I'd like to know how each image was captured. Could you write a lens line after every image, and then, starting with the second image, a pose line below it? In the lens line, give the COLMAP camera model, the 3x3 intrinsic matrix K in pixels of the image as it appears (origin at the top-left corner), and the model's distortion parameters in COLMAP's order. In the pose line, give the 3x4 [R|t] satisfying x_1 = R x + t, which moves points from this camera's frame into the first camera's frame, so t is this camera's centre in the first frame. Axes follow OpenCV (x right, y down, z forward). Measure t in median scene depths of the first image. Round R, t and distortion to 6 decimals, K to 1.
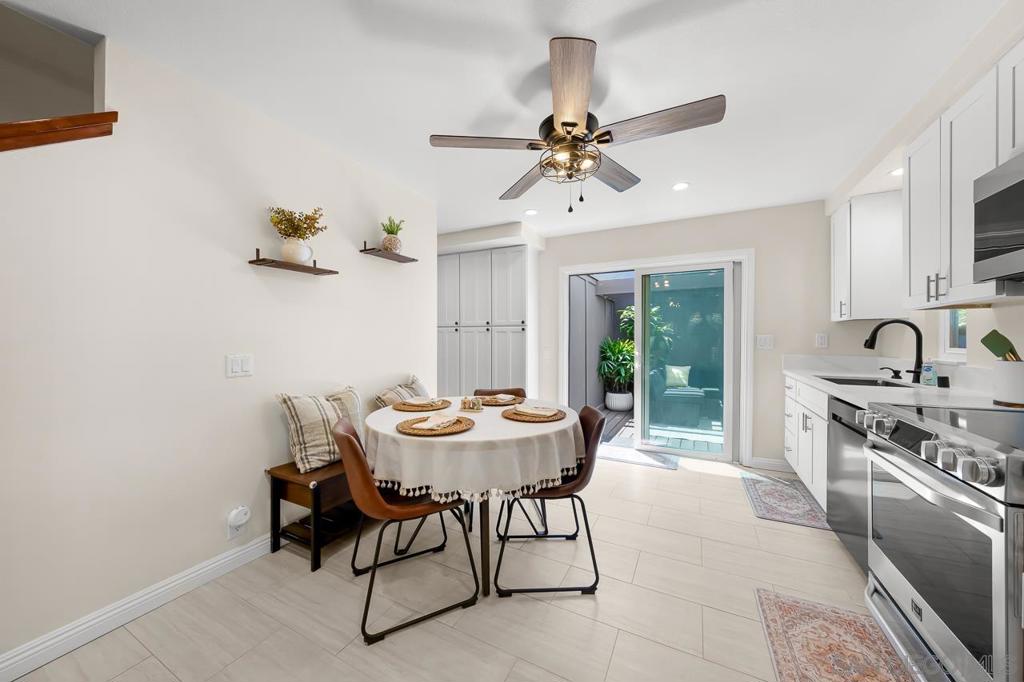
lens RADIAL K [[349.0, 0, 510.2], [0, 349.0, 339.5], [0, 0, 1]] dist [-0.007649, -0.000079]
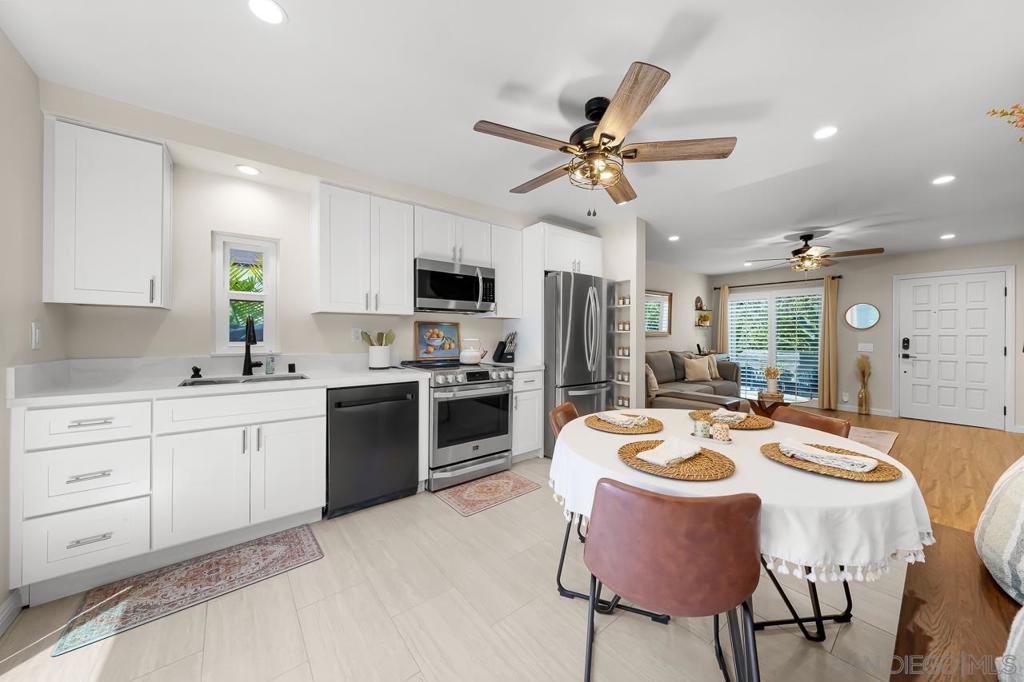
lens RADIAL K [[349.0, 0, 512.8], [0, 349.0, 338.6], [0, 0, 1]] dist [-0.007649, -0.000079]
pose [[-0.923649, 0.002002, 0.383235, 0.008002], [0.003263, 0.999991, 0.002640, 0.011005], [-0.383226, 0.003689, -0.923647, 1.470919]]
